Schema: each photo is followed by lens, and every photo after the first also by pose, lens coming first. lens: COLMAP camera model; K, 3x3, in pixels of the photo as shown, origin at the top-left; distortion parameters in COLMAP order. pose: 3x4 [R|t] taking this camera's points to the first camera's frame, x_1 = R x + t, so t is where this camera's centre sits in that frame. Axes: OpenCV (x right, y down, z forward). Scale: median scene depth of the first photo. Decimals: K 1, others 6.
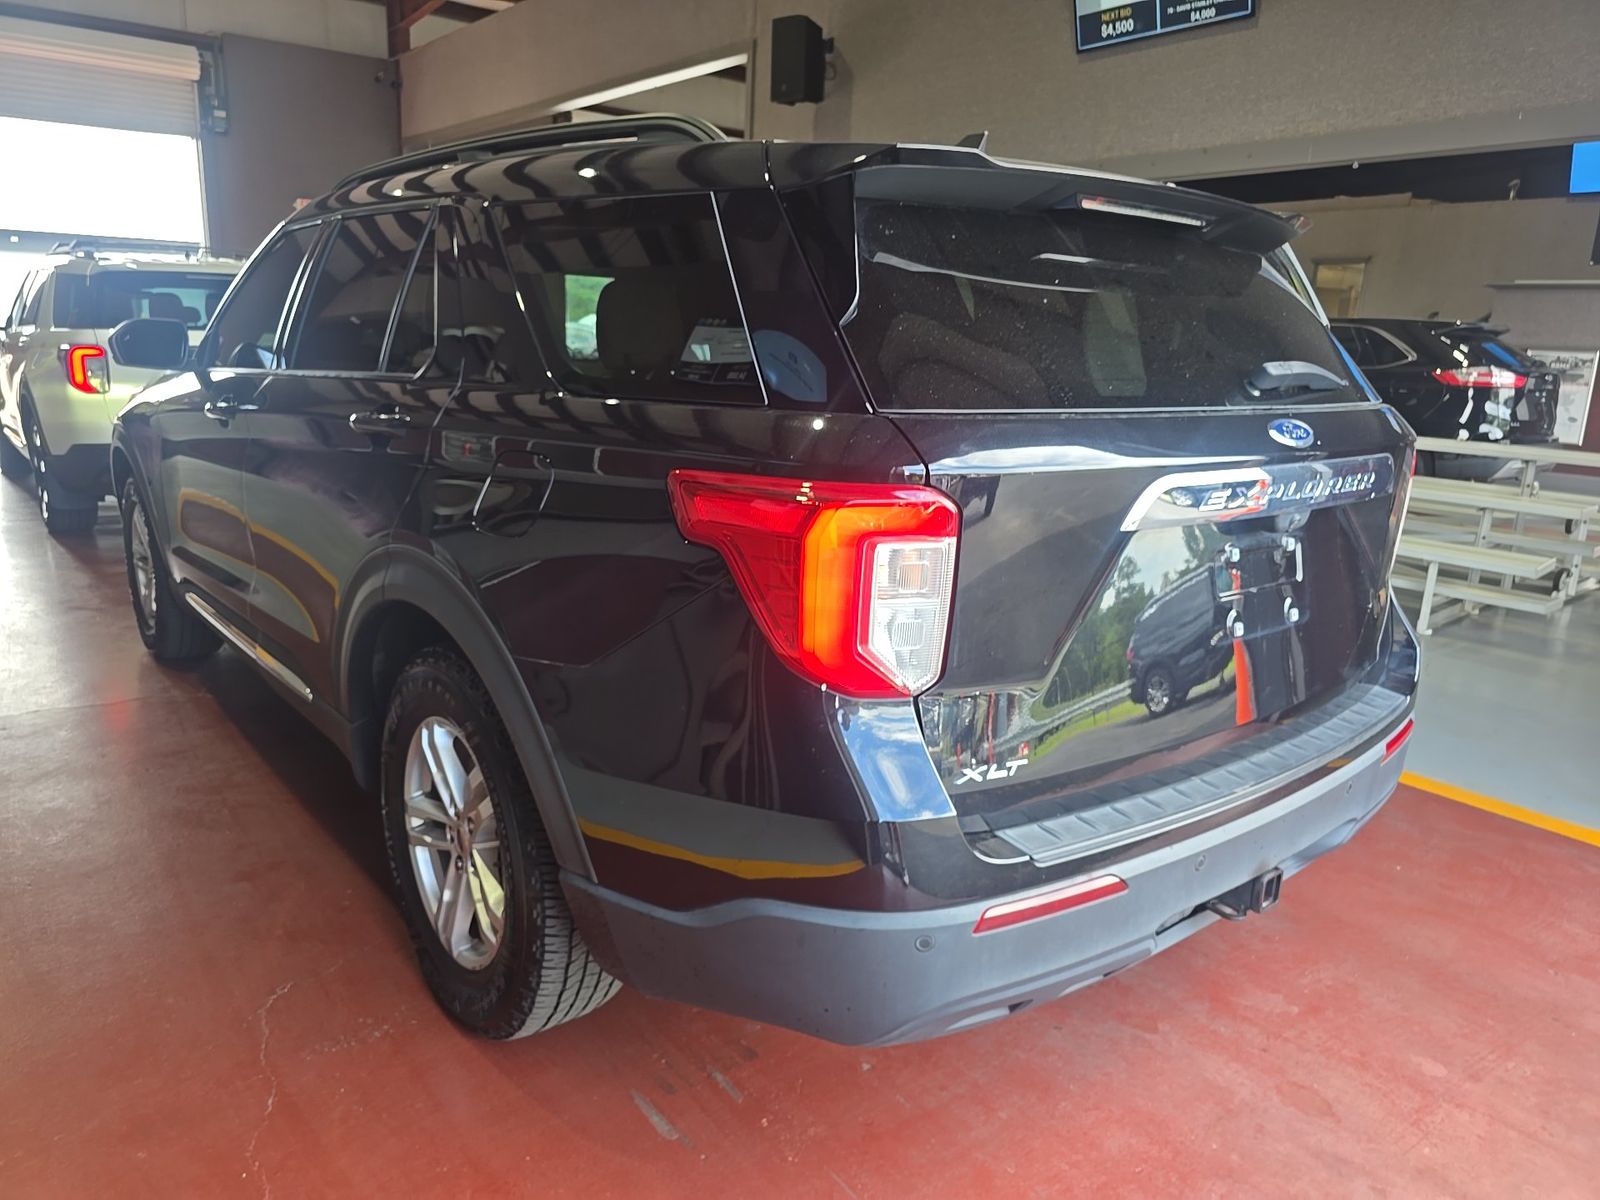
lens RADIAL K [[1087.8, 0, 794.6], [0, 1087.8, 592.2], [0, 0, 1]] dist [0.008637, 0.001499]
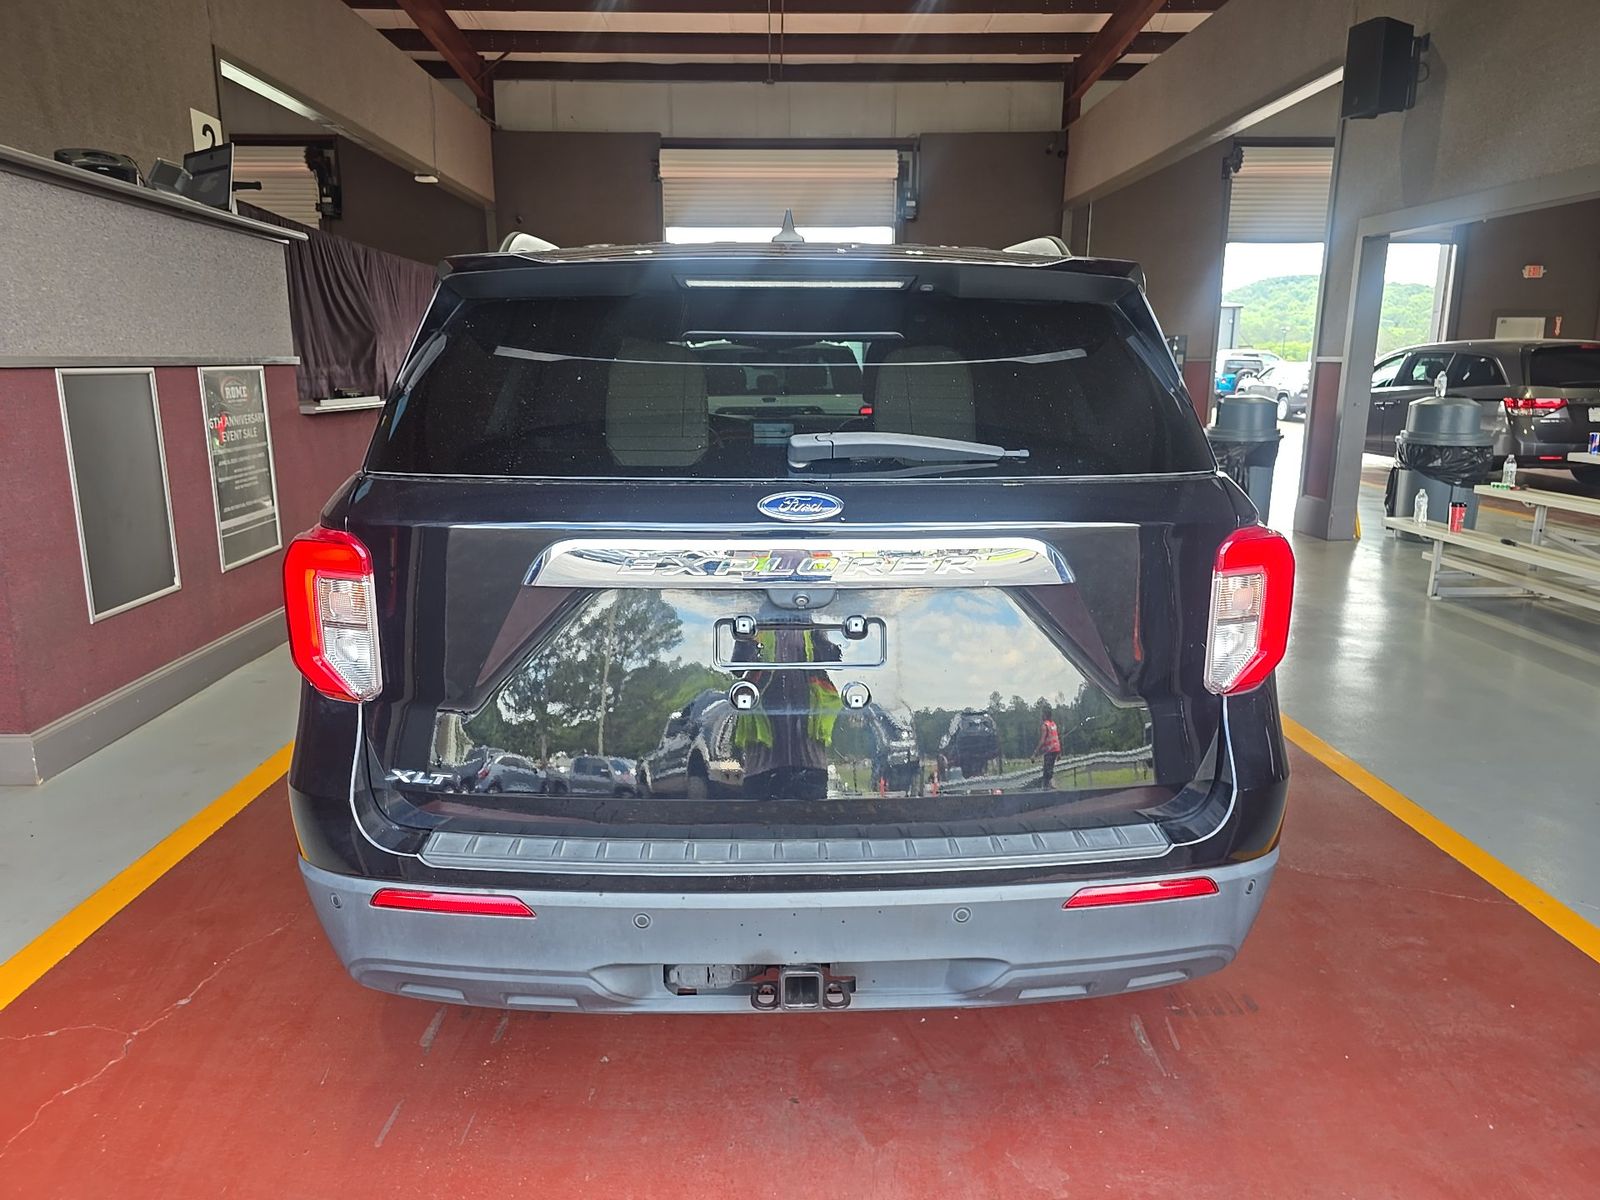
lens RADIAL K [[1078.3, 0, 800.0], [0, 1078.3, 600.0], [0, 0, 1]] dist [0.047473, -0.042369]
pose [[0.793820, 0.094206, -0.600813, 0.216472], [-0.114455, 0.993418, 0.004542, -0.014481], [0.597286, 0.065160, 0.799377, 0.051995]]
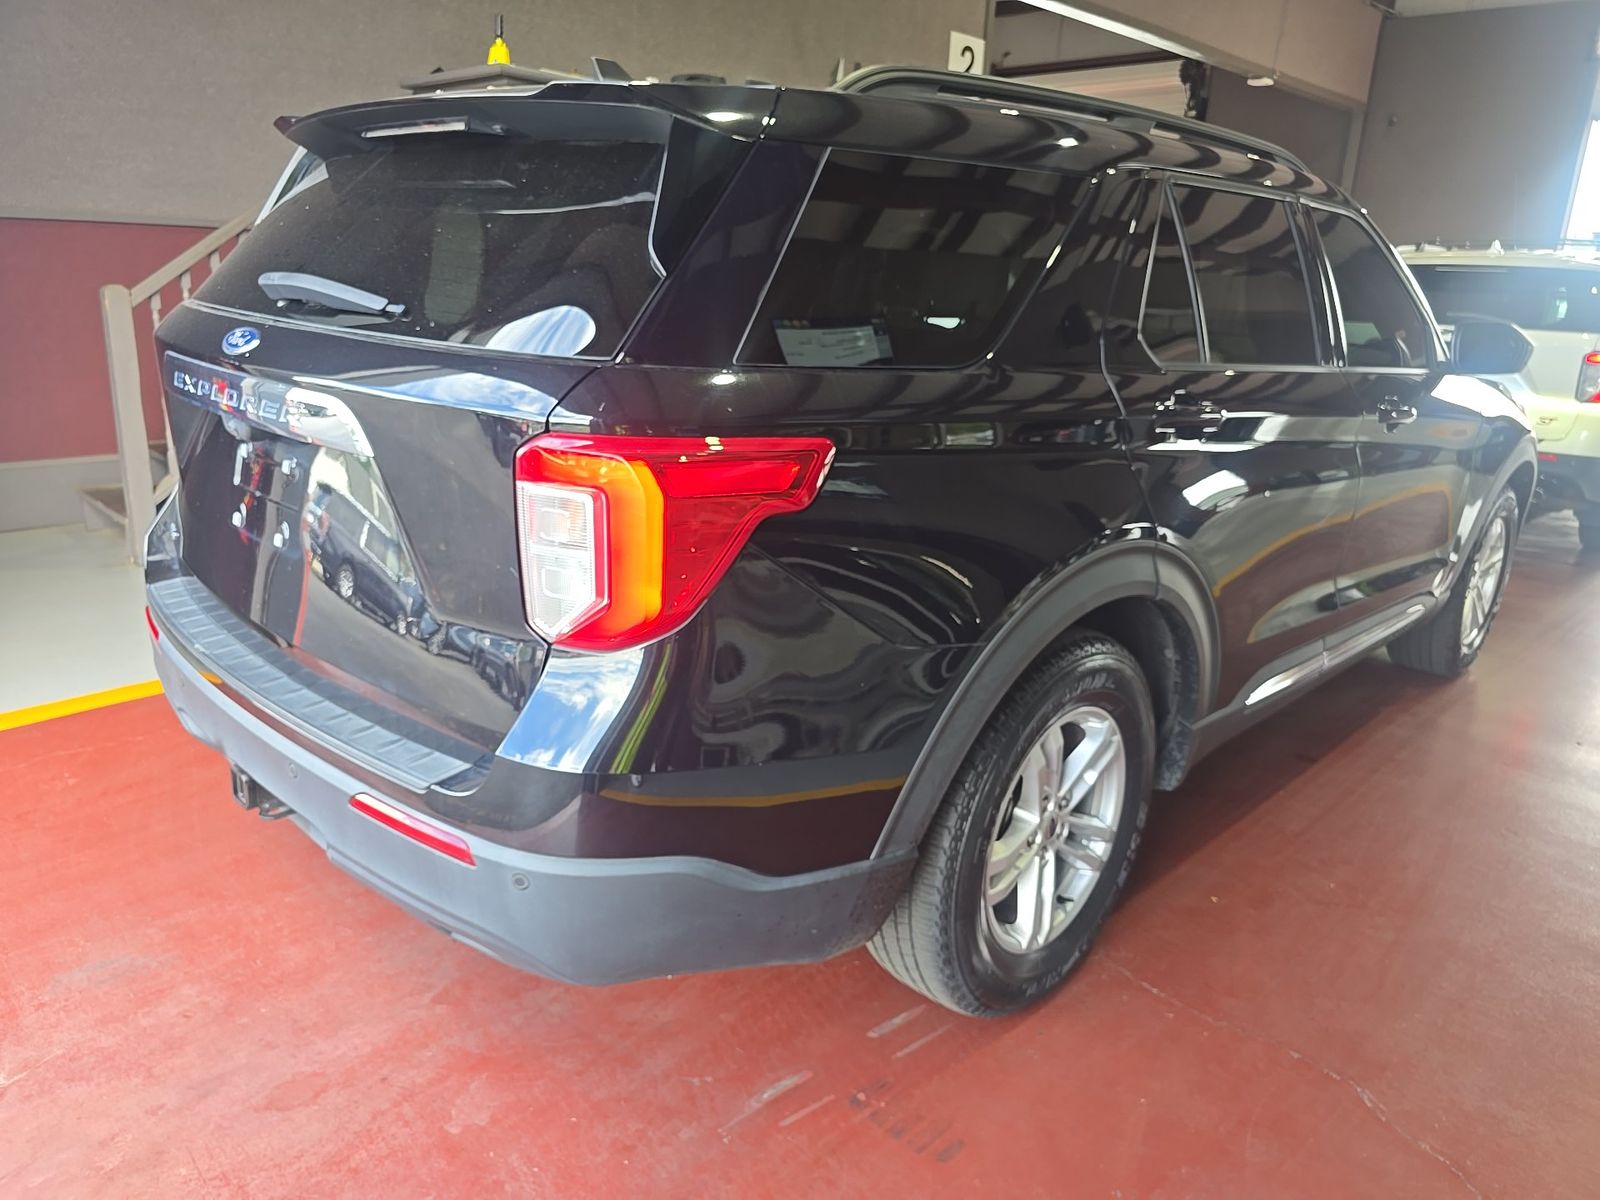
lens RADIAL K [[1078.3, 0, 800.0], [0, 1078.3, 600.0], [0, 0, 1]] dist [0.047473, -0.042369]
pose [[0.113267, 0.262754, -0.958192, 0.322784], [-0.275196, 0.934964, 0.223853, -0.060613], [0.954692, 0.238335, 0.178210, 0.287027]]
